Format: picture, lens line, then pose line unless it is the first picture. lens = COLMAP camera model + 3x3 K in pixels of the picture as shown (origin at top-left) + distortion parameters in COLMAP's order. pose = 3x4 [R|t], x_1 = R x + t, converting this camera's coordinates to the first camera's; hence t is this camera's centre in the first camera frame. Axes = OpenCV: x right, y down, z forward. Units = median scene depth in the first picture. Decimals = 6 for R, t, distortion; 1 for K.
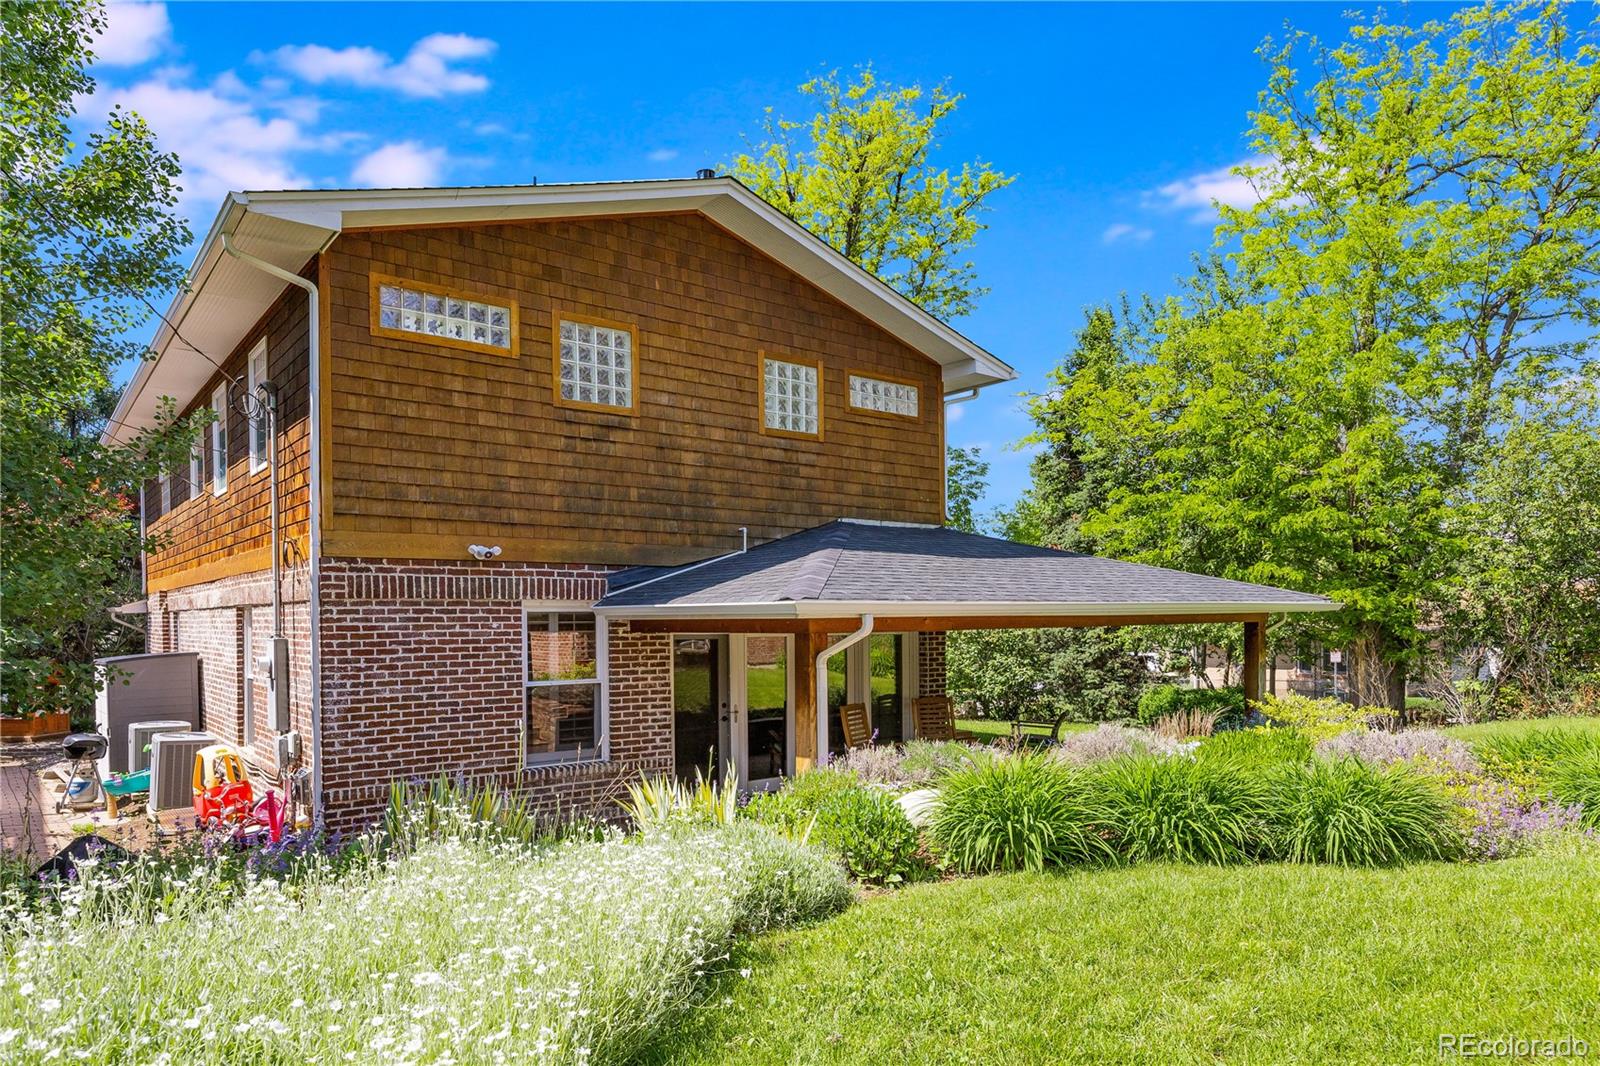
lens RADIAL K [[939.2, 0, 797.4], [0, 939.2, 622.0], [0, 0, 1]] dist [-0.001093, -0.001783]
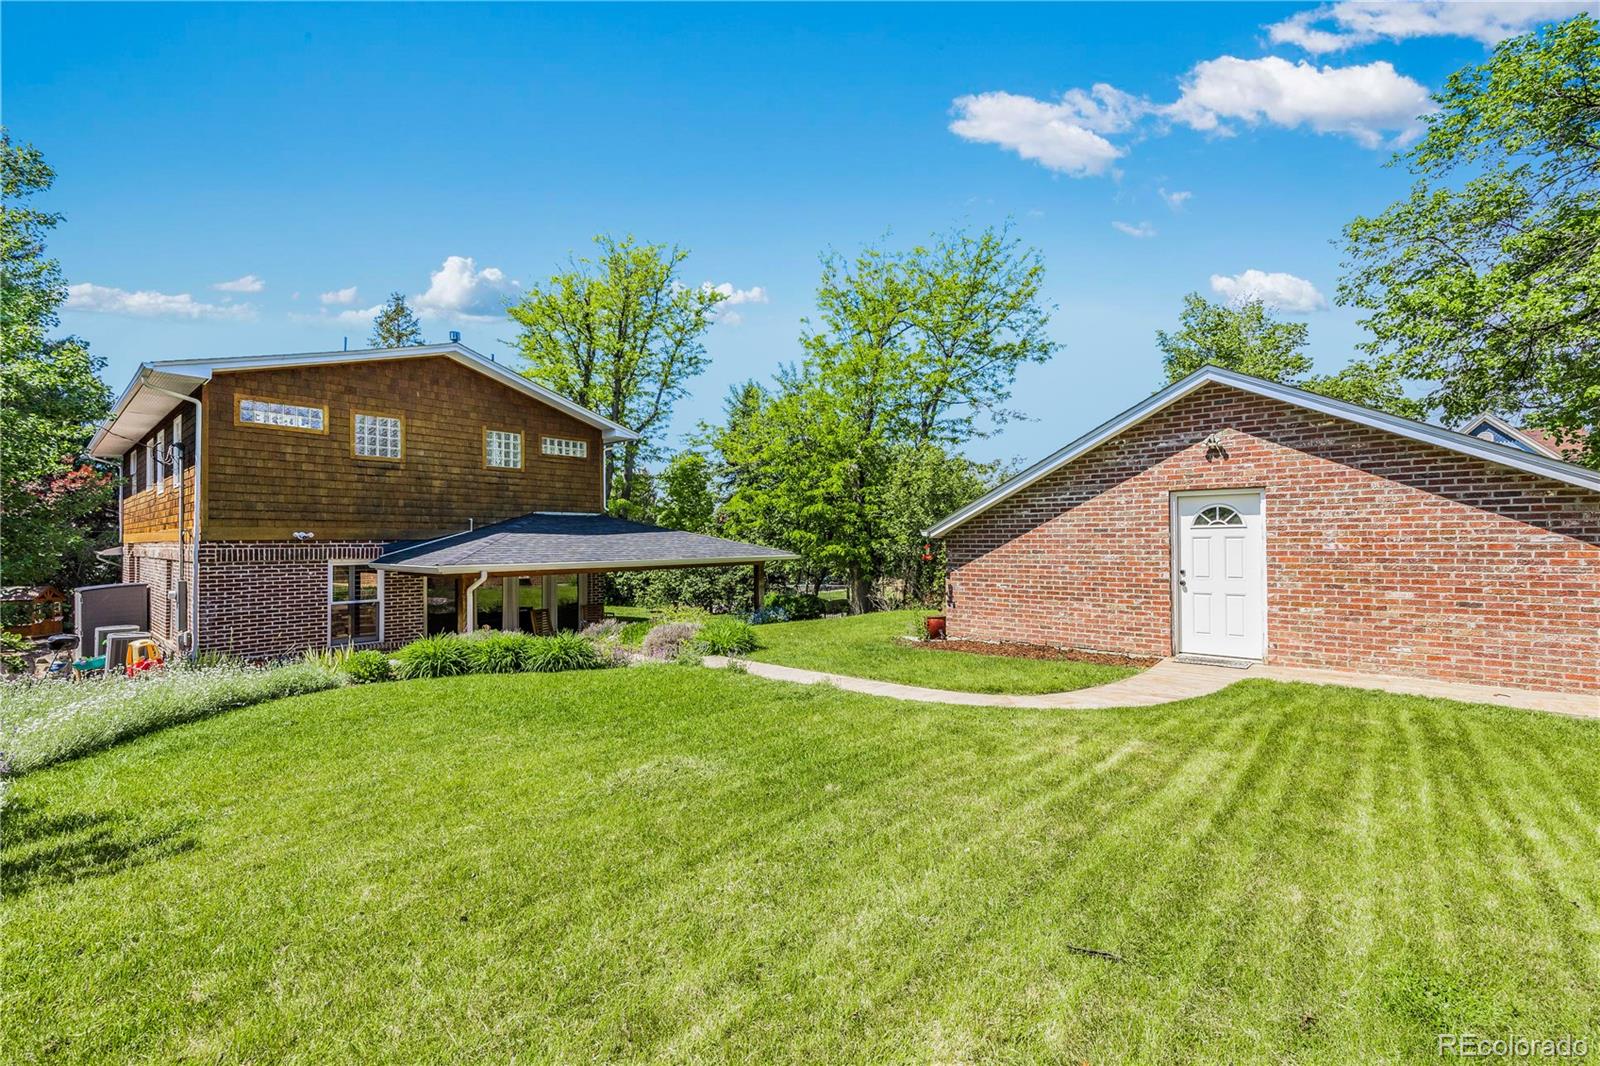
lens RADIAL K [[636.4, 0, 800.4], [0, 636.4, 527.6], [0, 0, 1]] dist [-0.000199, -0.000156]
pose [[0.983570, 0.005037, 0.180456, 0.387264], [-0.000806, 0.999723, -0.023512, -0.054176], [-0.180524, 0.022980, 0.983302, -0.420747]]
